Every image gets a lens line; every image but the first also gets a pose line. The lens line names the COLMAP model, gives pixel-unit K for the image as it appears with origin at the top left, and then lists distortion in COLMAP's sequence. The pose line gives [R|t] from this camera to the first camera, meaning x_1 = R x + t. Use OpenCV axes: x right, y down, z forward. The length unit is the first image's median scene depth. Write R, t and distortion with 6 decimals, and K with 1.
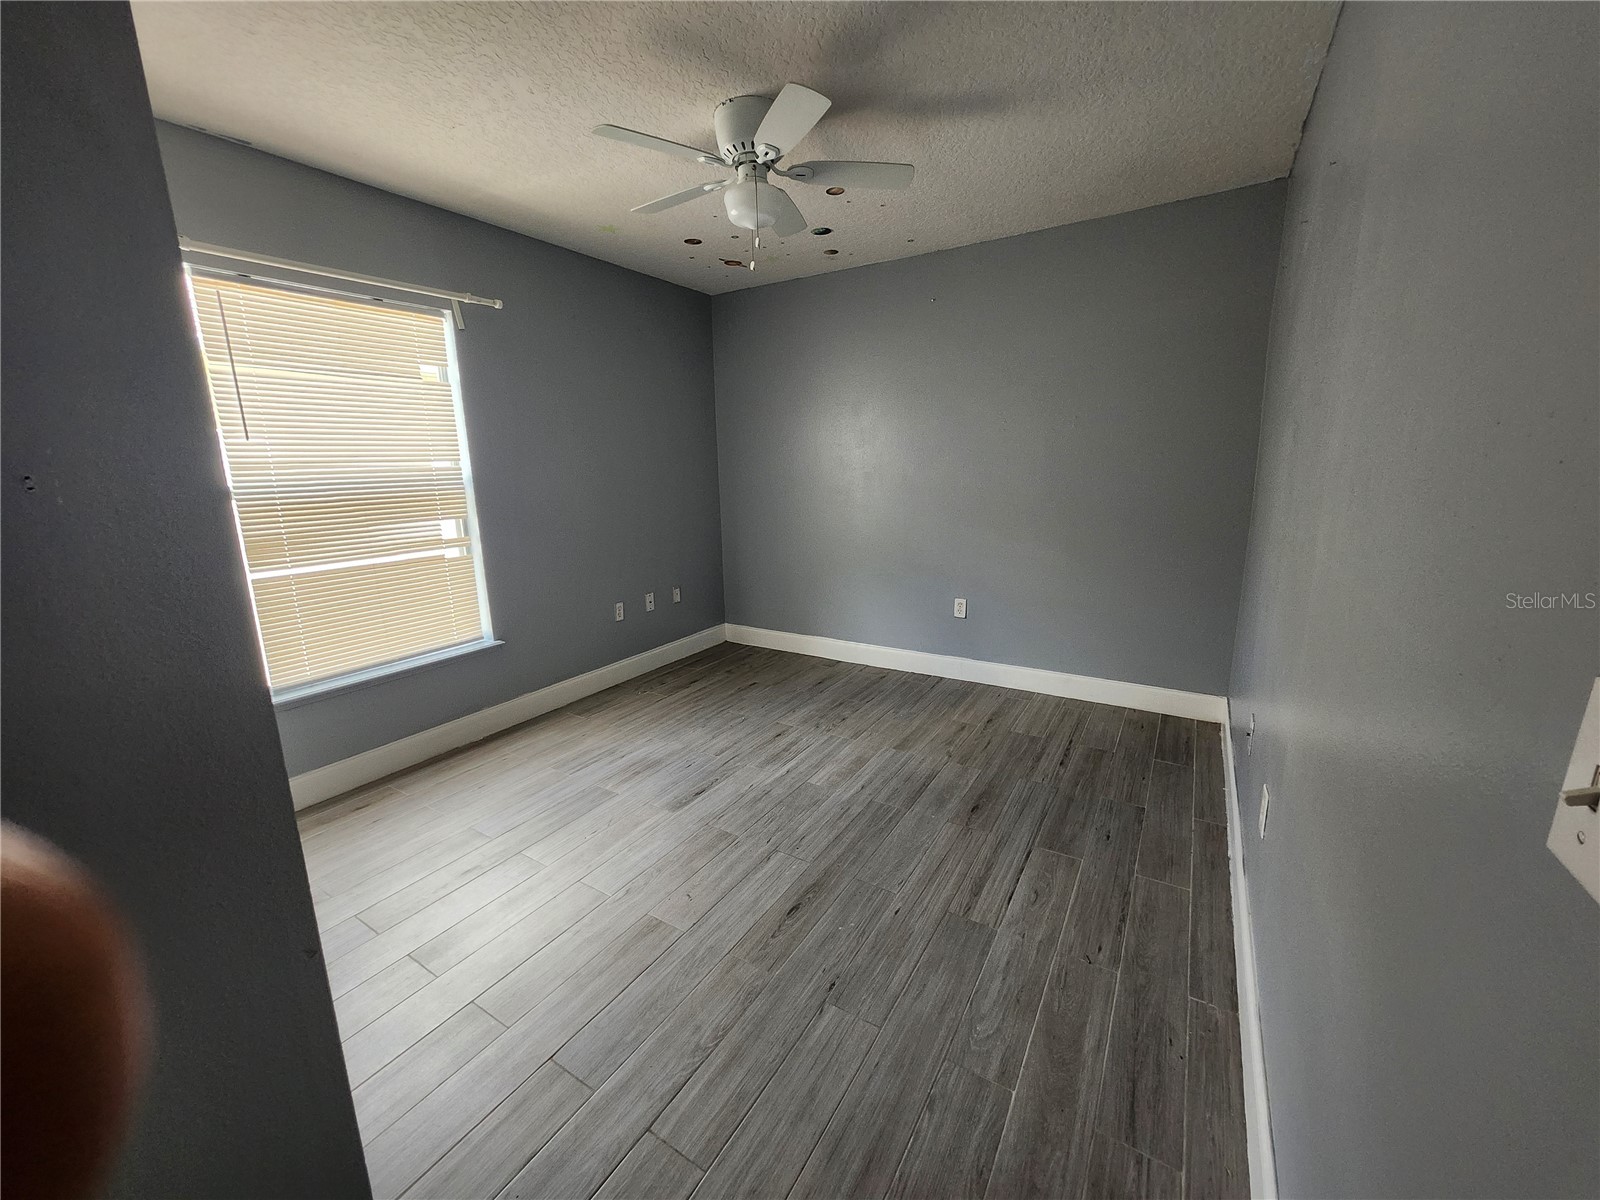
lens RADIAL K [[643.2, 0, 800.0], [0, 643.2, 600.0], [0, 0, 1]] dist [-0.000089, 0.002628]
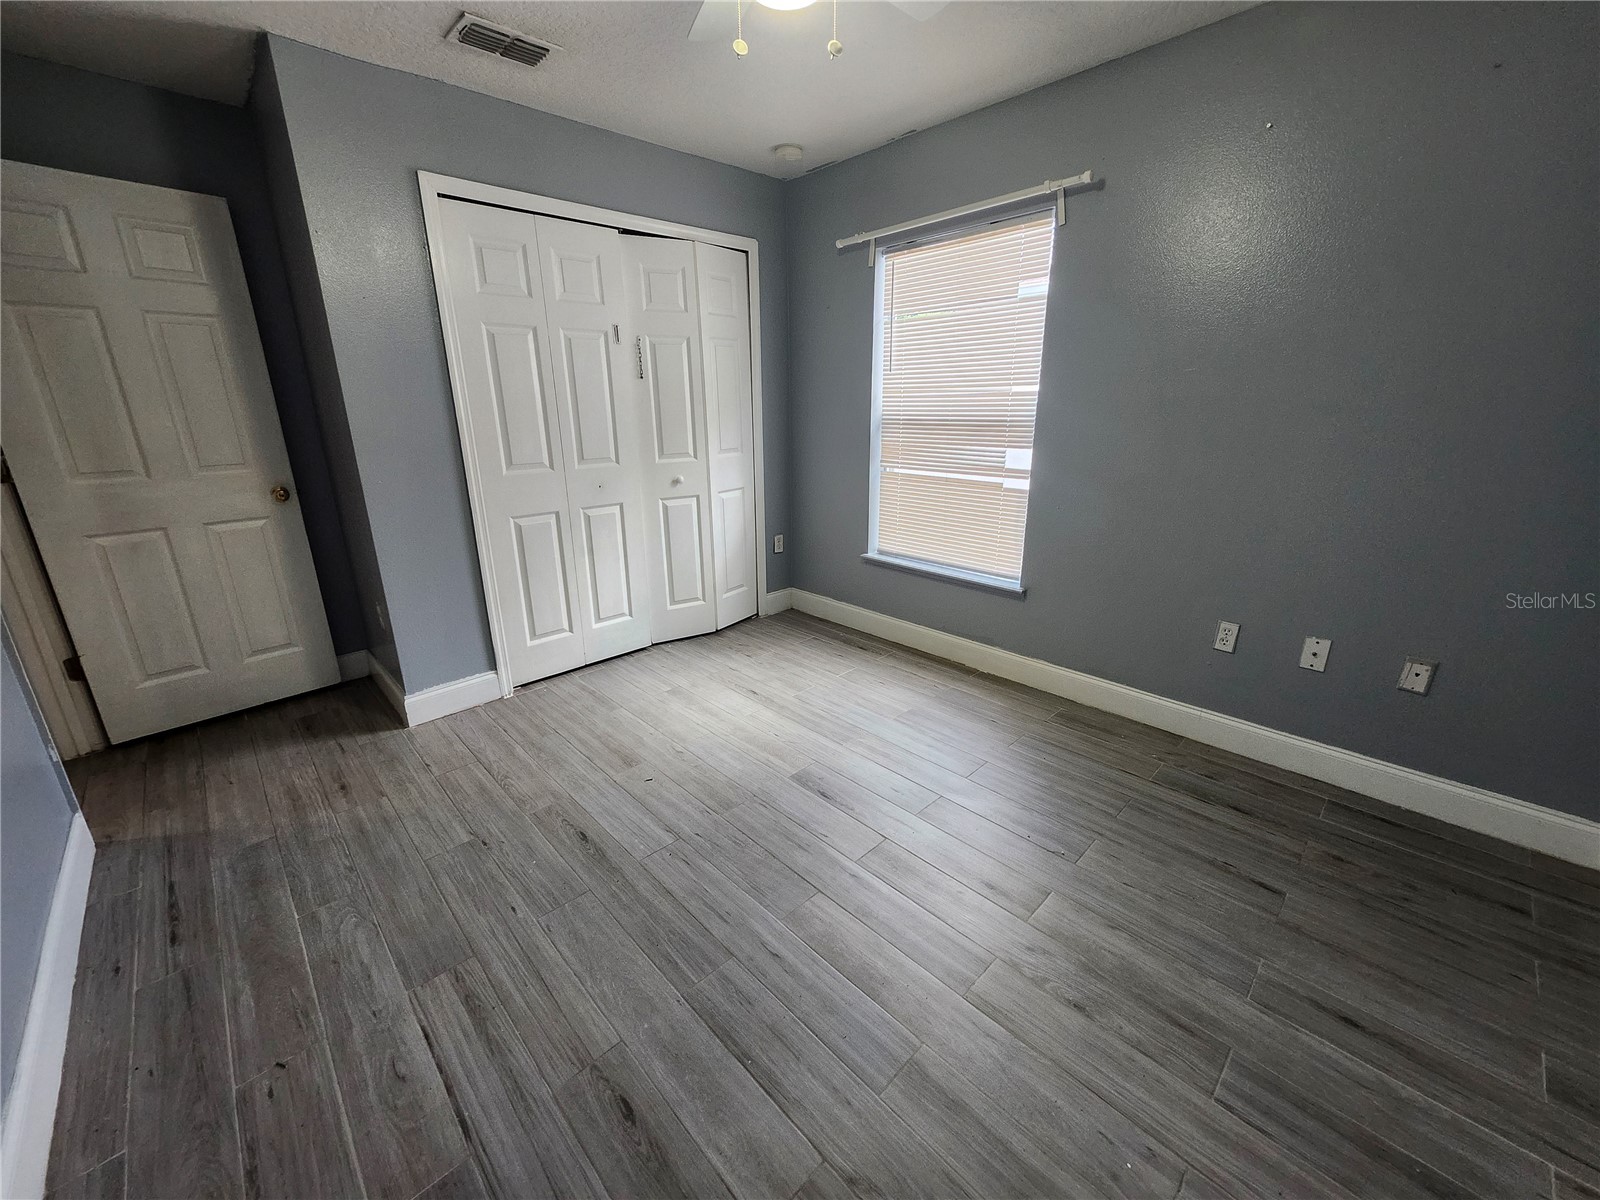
lens RADIAL K [[641.5, 0, 801.1], [0, 641.5, 598.2], [0, 0, 1]] dist [0.002643, -0.000616]
pose [[-0.266026, 0.313110, -0.911698, 0.622703], [-0.183138, 0.912136, 0.366699, -0.277577], [0.946409, 0.264518, -0.185309, 1.218155]]
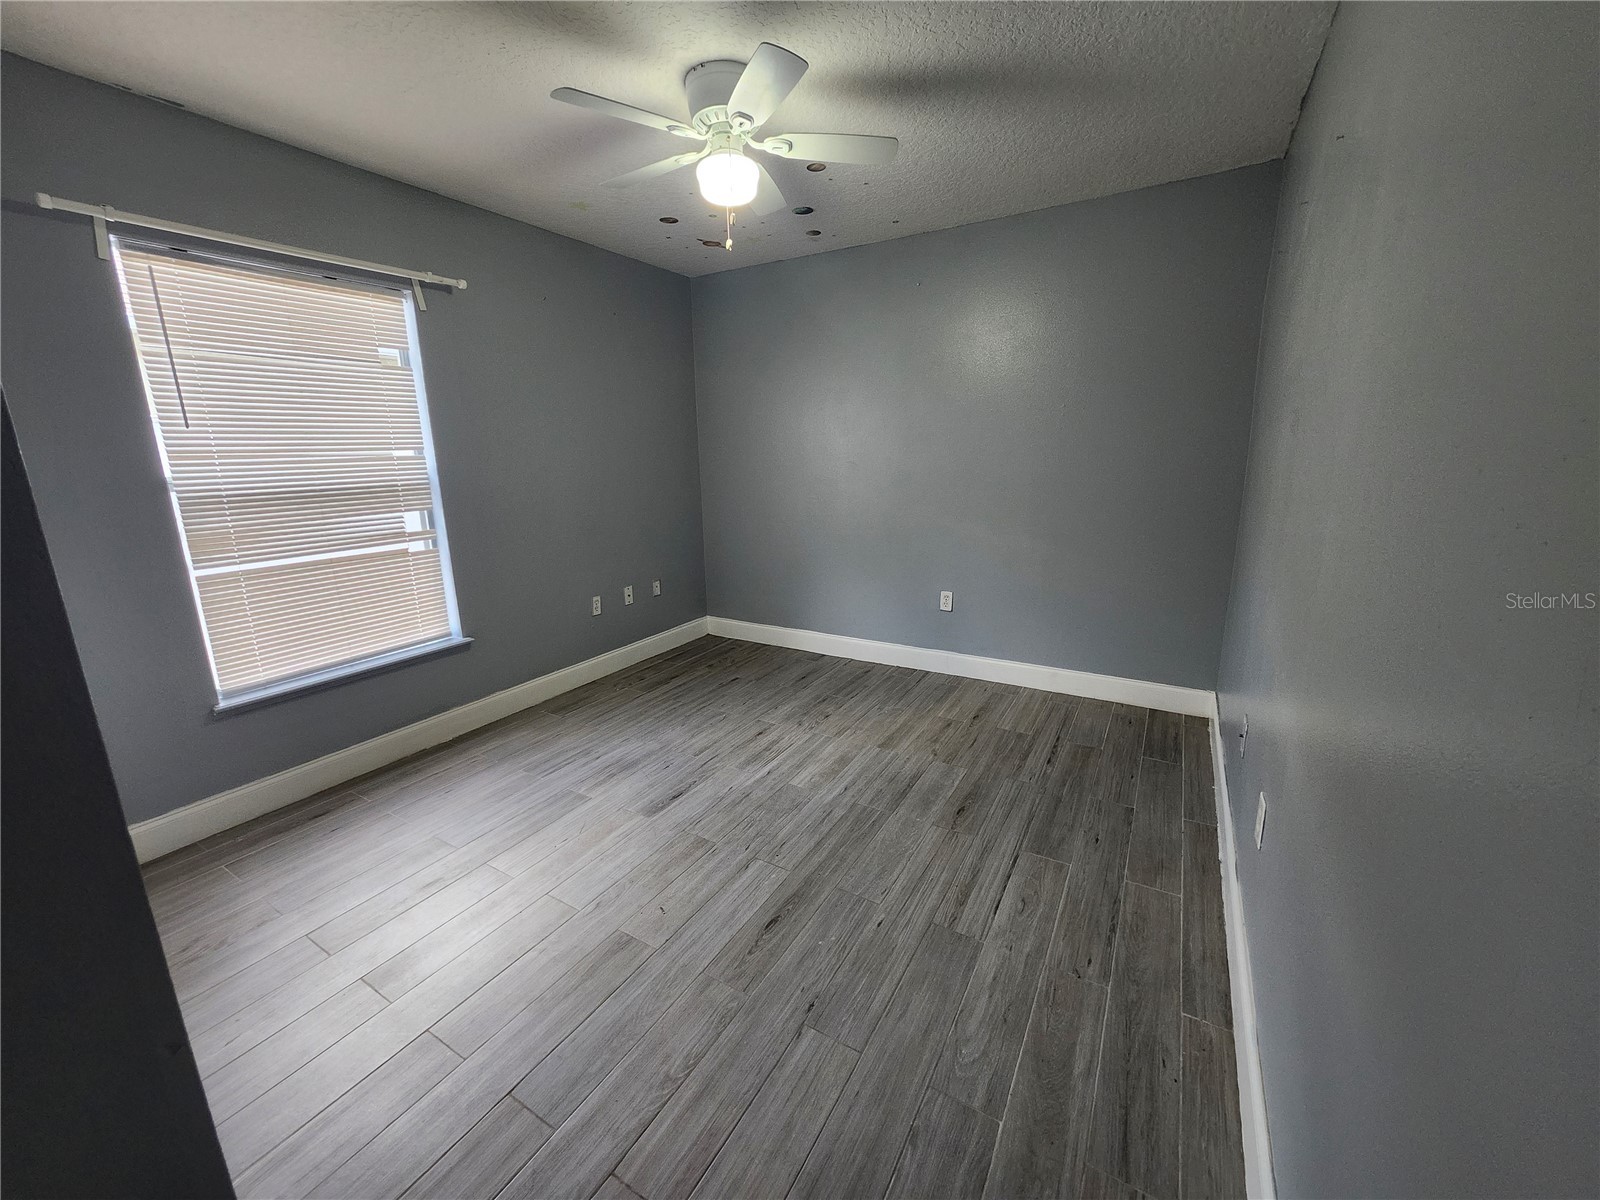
lens RADIAL K [[641.5, 0, 801.1], [0, 641.5, 598.2], [0, 0, 1]] dist [0.002643, -0.000616]
pose [[0.999779, -0.002660, 0.020842, 0.012530], [0.002310, 0.999857, 0.016773, -0.014371], [-0.020884, -0.016721, 0.999642, 0.045613]]
